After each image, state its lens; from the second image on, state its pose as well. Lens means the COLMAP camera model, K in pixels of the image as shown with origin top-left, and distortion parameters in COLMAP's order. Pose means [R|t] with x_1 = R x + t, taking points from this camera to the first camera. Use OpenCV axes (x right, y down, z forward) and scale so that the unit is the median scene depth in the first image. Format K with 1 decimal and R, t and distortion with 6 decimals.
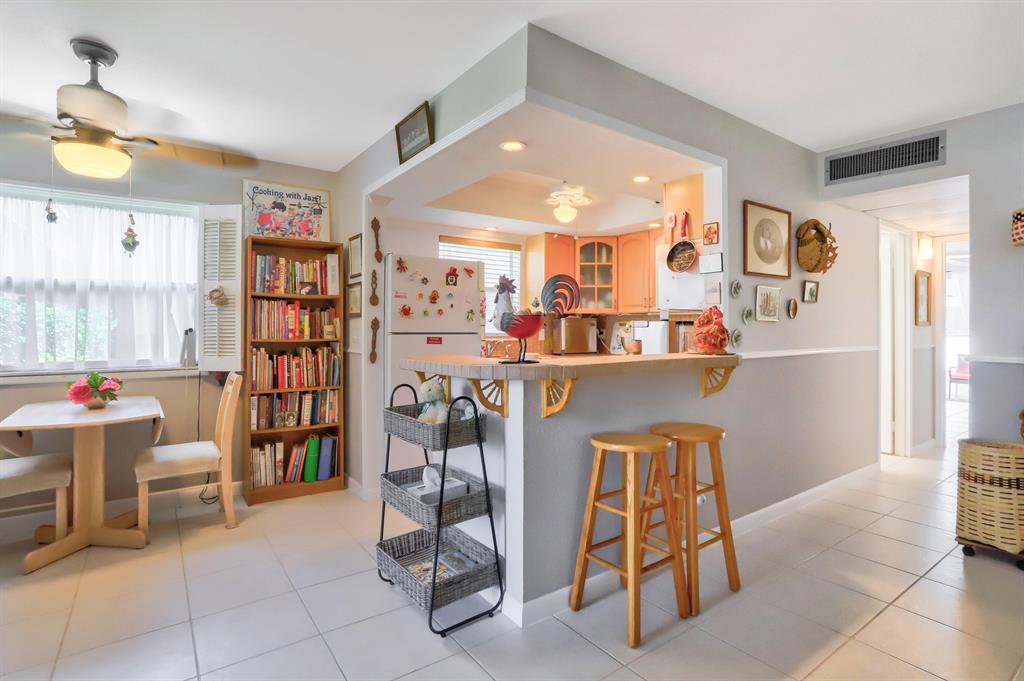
lens RADIAL K [[512.2, 0, 514.2], [0, 512.2, 320.1], [0, 0, 1]] dist [-0.056392, 0.031654]
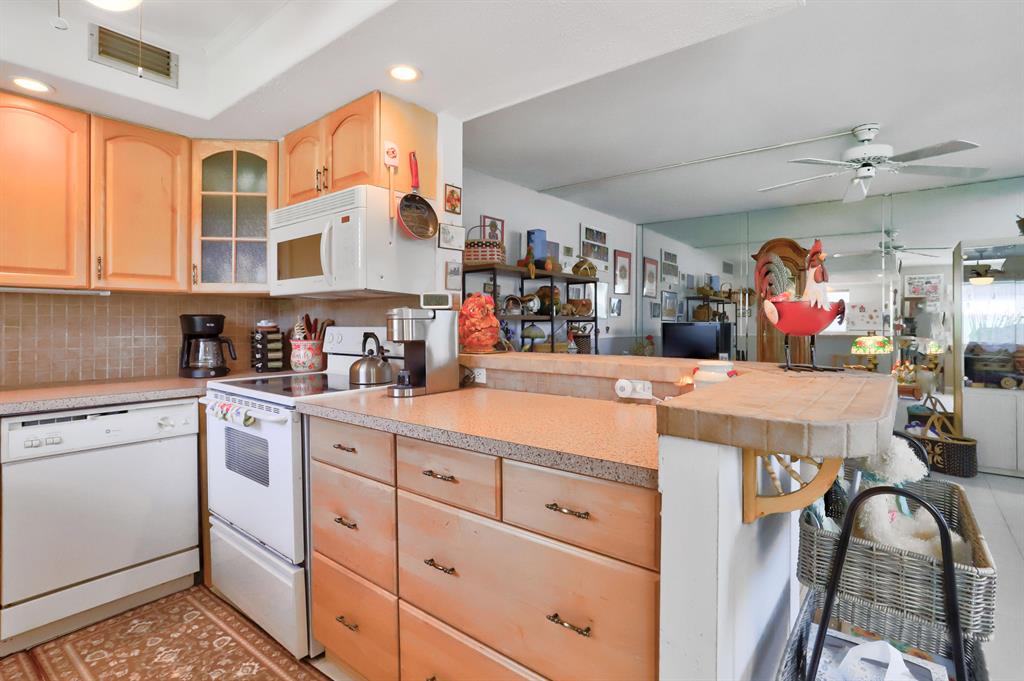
lens RADIAL K [[512.2, 0, 514.2], [0, 512.2, 320.1], [0, 0, 1]] dist [-0.056392, 0.031654]
pose [[-0.271429, 0.001880, 0.962457, -0.307334], [-0.012416, 0.999908, -0.005455, 0.014182], [-0.962378, -0.013430, -0.271380, 0.884007]]
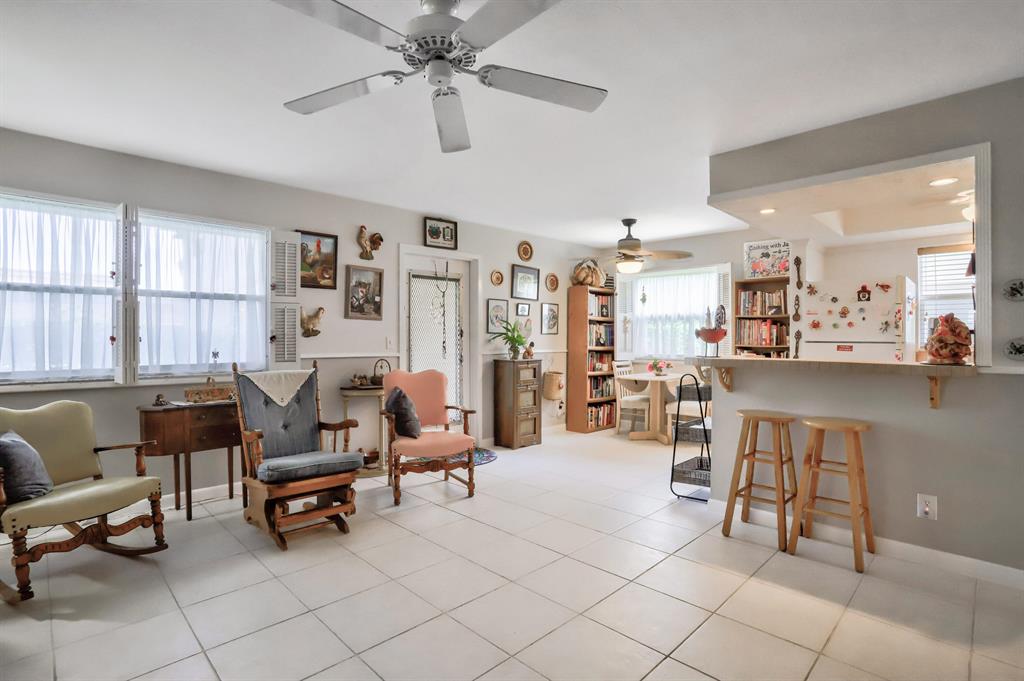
lens RADIAL K [[498.5, 0, 514.2], [0, 498.5, 335.0], [0, 0, 1]] dist [-0.076879, 0.040372]
pose [[0.157270, -0.005388, -0.987541, 0.863447], [0.009793, 0.999944, -0.003896, 0.005439], [0.987507, -0.009059, 0.157314, 0.052832]]
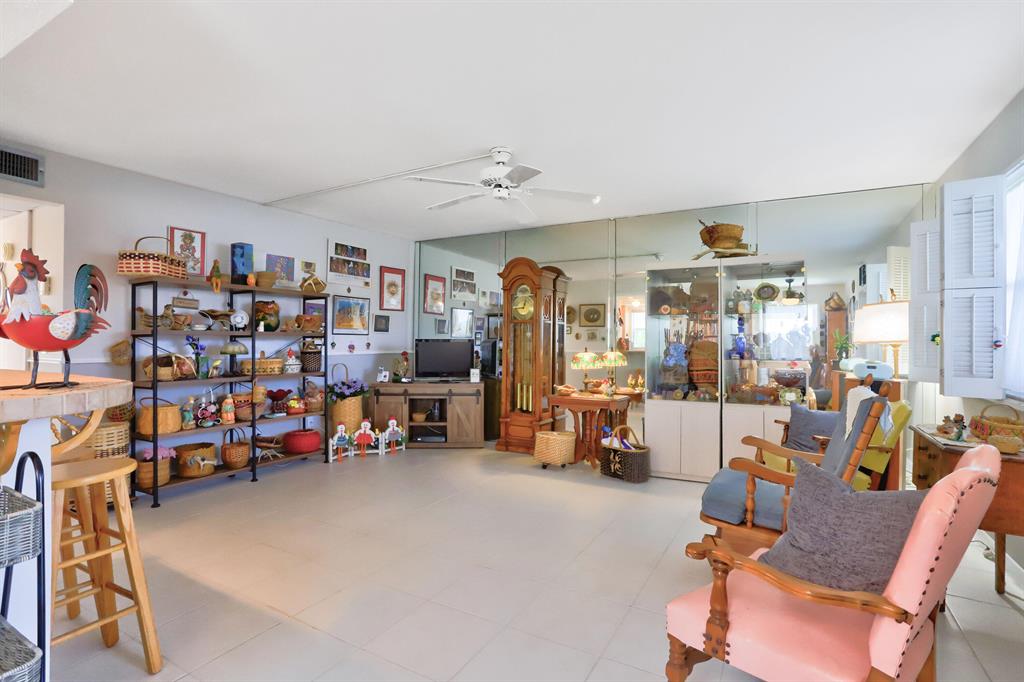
lens RADIAL K [[498.5, 0, 514.2], [0, 498.5, 335.5], [0, 0, 1]] dist [-0.076879, 0.040372]
pose [[-0.430715, 0.001489, 0.902487, -0.445998], [-0.015722, 0.999835, -0.009153, 0.006701], [-0.902351, -0.018131, -0.430620, 0.414534]]
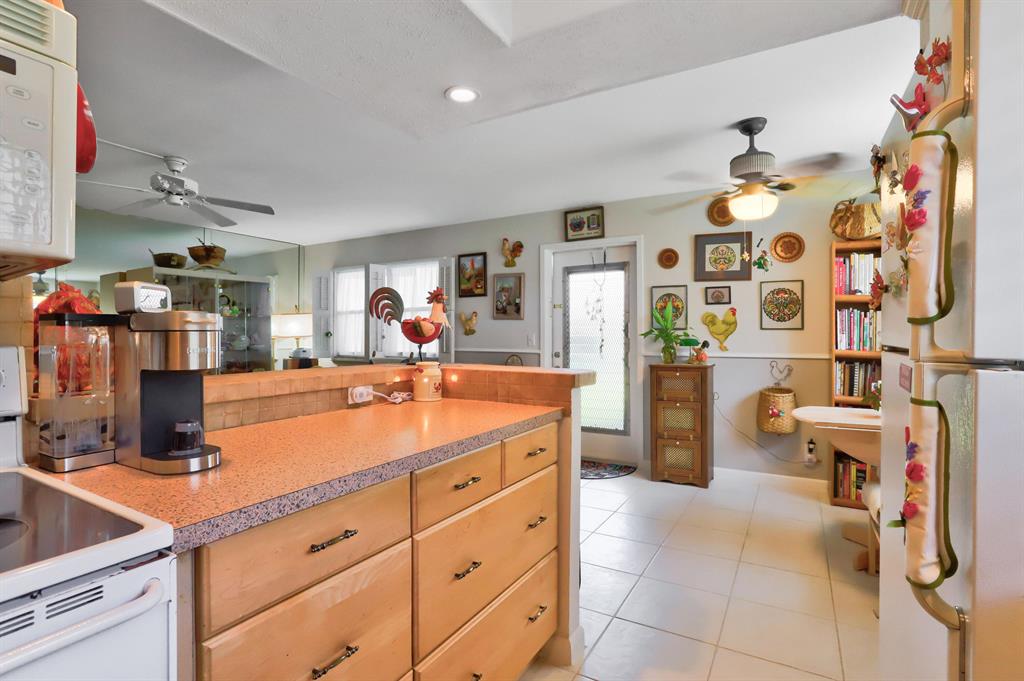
lens RADIAL K [[498.5, 0, 514.2], [0, 498.5, 335.0], [0, 0, 1]] dist [-0.076879, 0.040372]
pose [[-0.909197, 0.000483, -0.416366, 0.164226], [0.005753, 0.999918, -0.011402, 0.018229], [0.416327, -0.012762, -0.909126, 1.175585]]
